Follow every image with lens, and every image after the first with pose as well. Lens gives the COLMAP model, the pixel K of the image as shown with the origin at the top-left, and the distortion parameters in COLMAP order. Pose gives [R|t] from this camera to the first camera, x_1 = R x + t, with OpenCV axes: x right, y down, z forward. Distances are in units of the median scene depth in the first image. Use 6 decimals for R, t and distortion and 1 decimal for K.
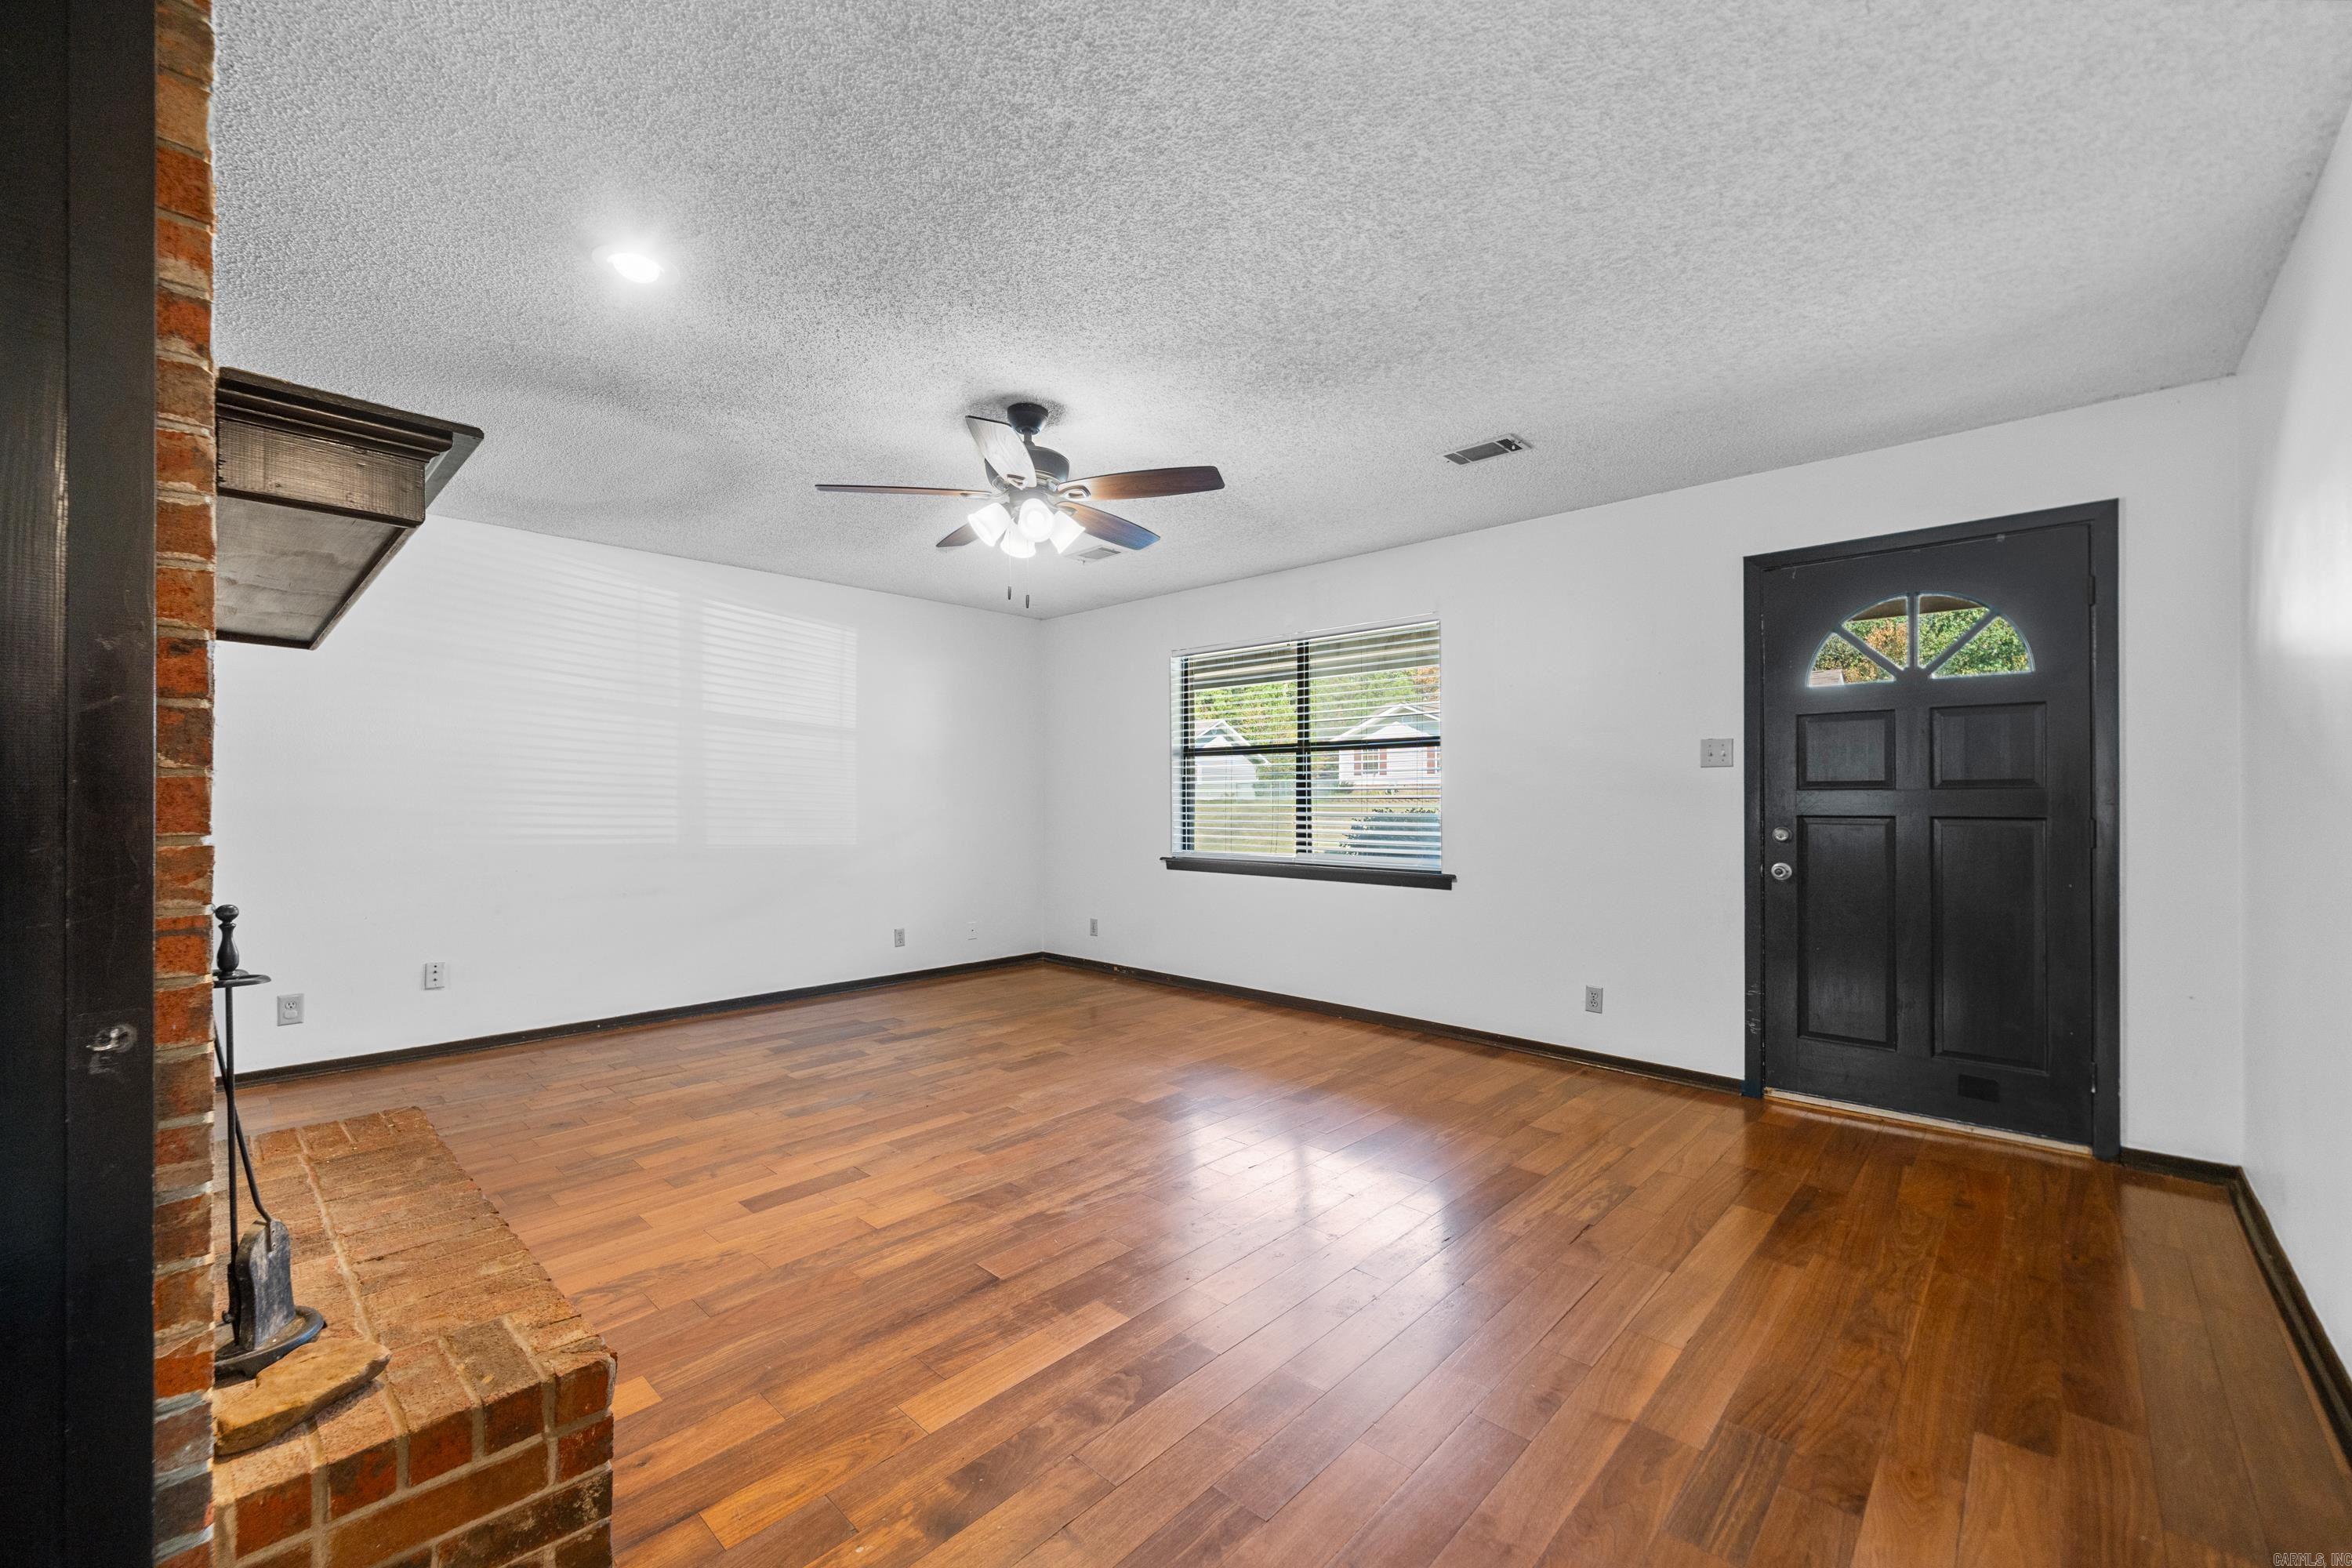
lens RADIAL K [[940.2, 0, 1160.0], [0, 940.2, 791.3], [0, 0, 1]] dist [0.000730, 0.000320]
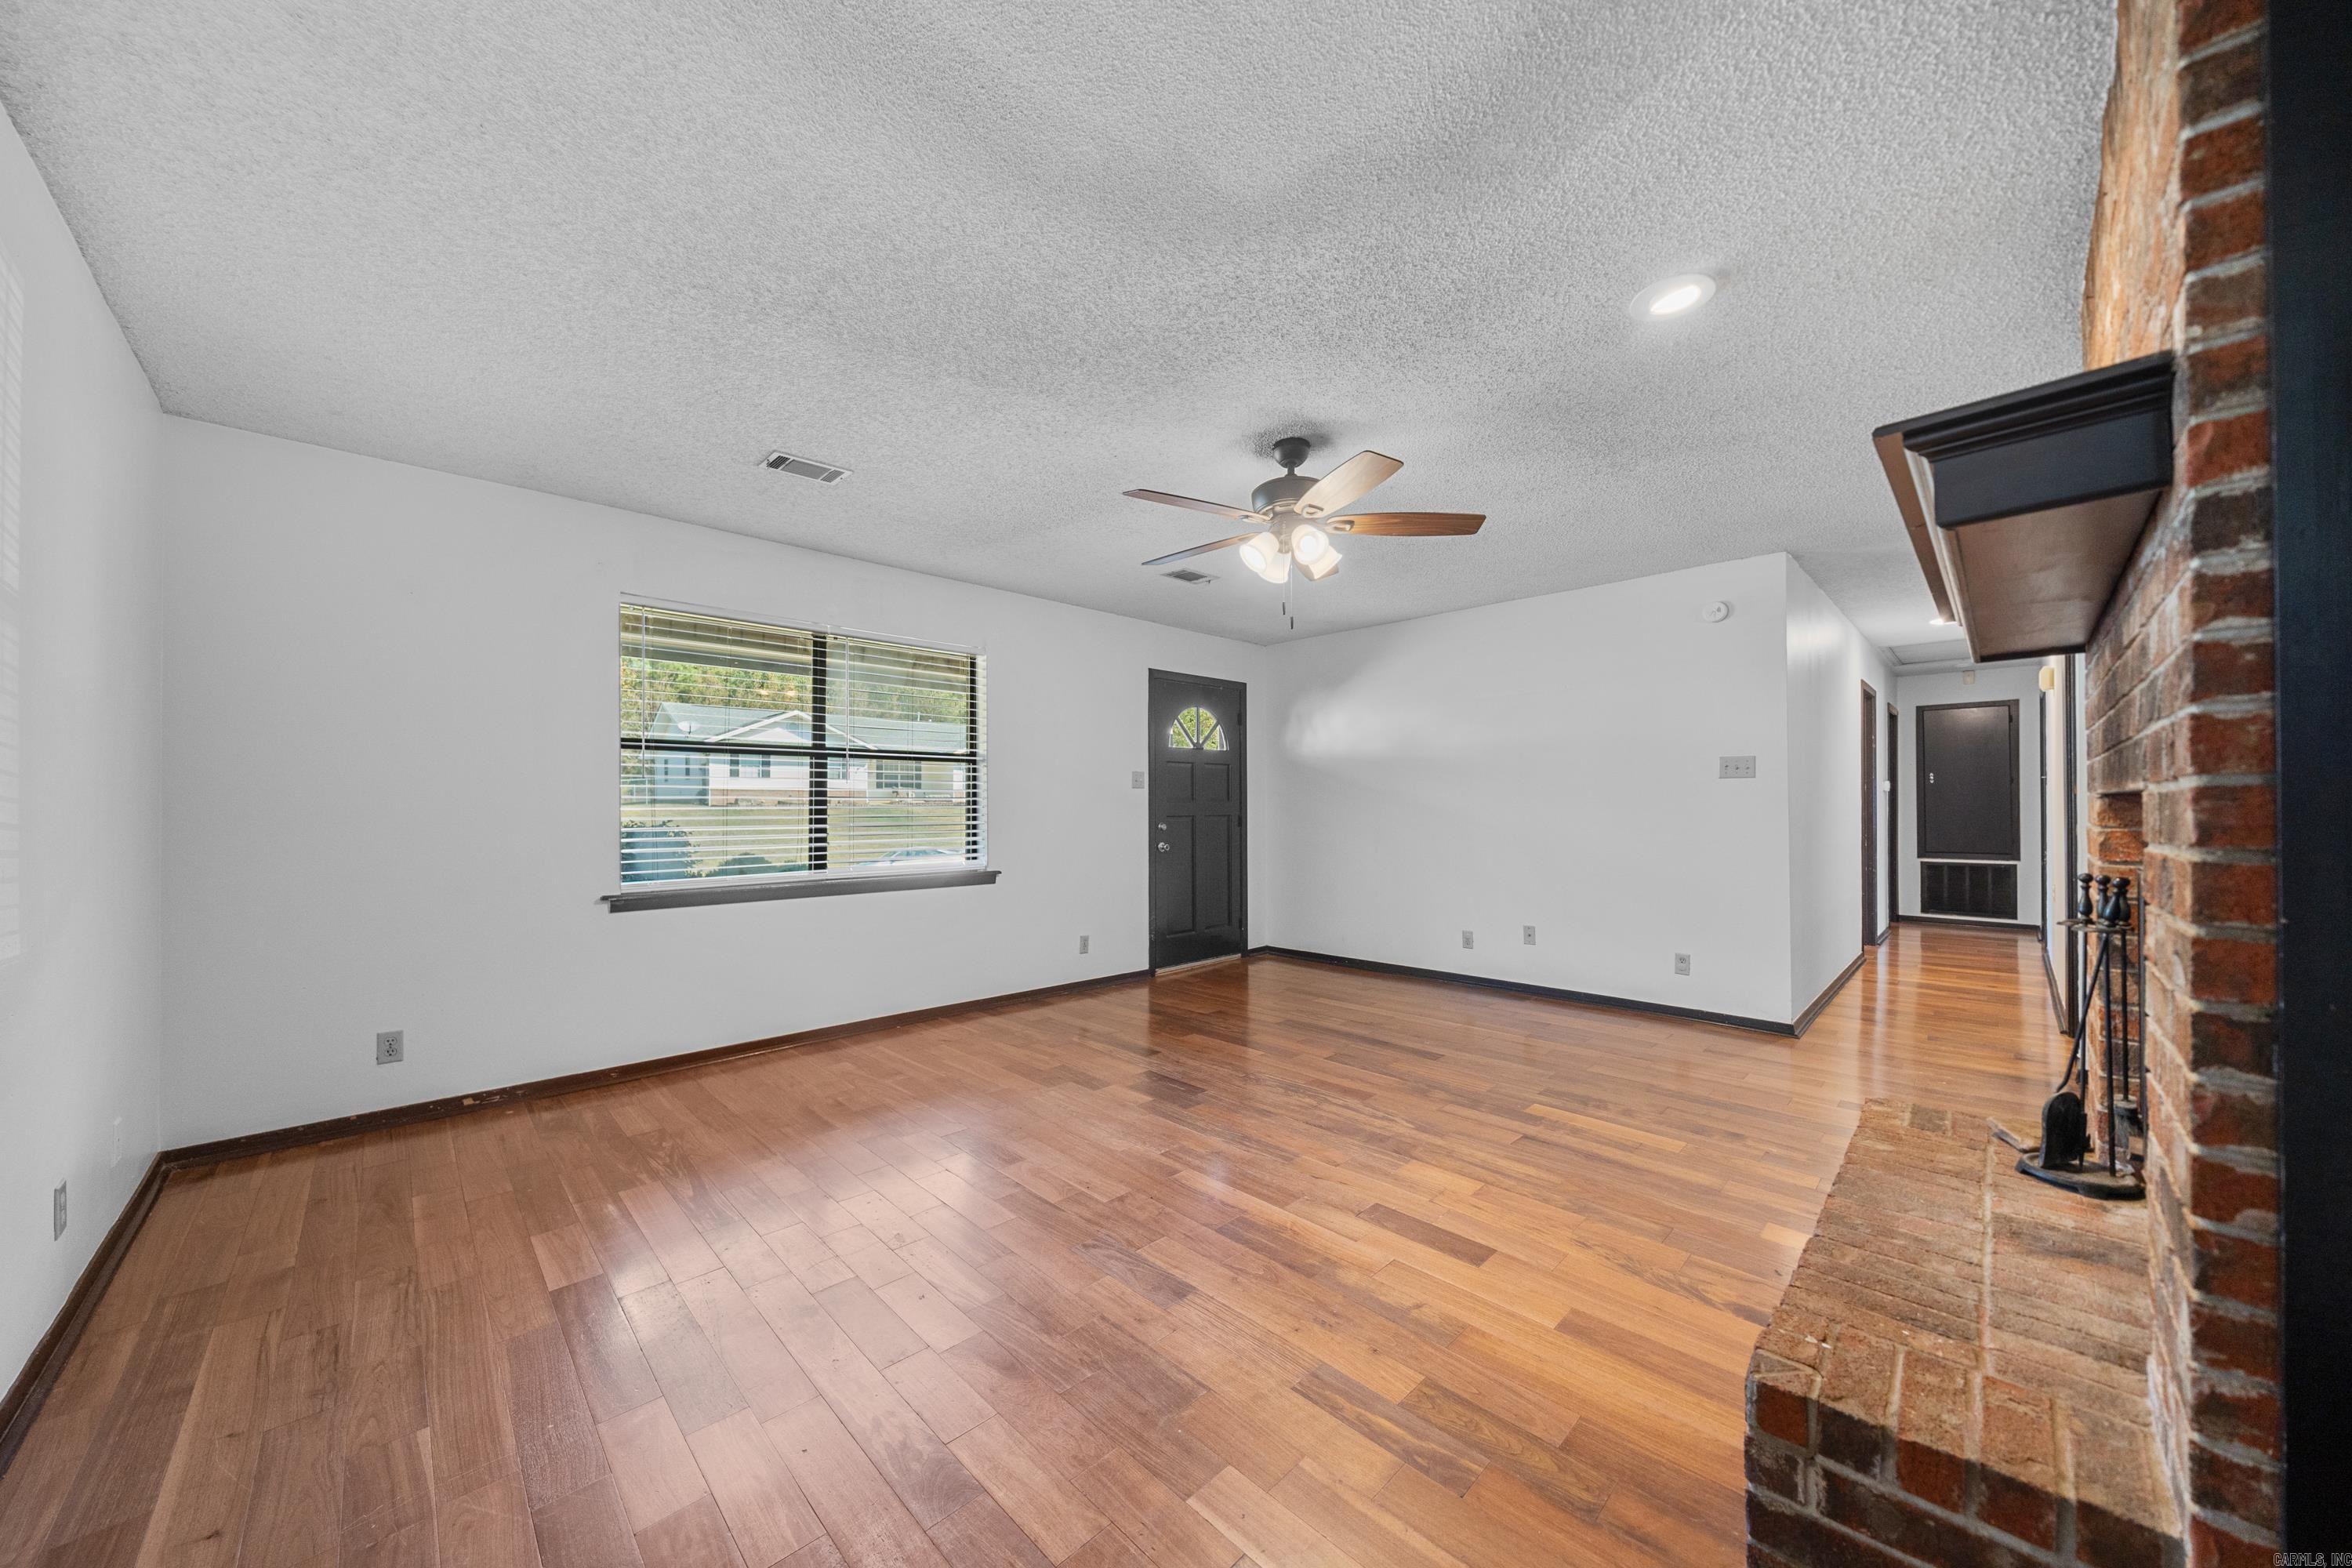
lens RADIAL K [[803.9, 0, 1176.1], [0, 803.9, 798.1], [0, 0, 1]] dist [-0.004276, 0.000639]
pose [[0.037445, 0.008874, 0.999259, -0.996757], [-0.004841, 0.999950, -0.008699, 0.005215], [-0.999287, -0.004512, 0.037486, 1.032746]]
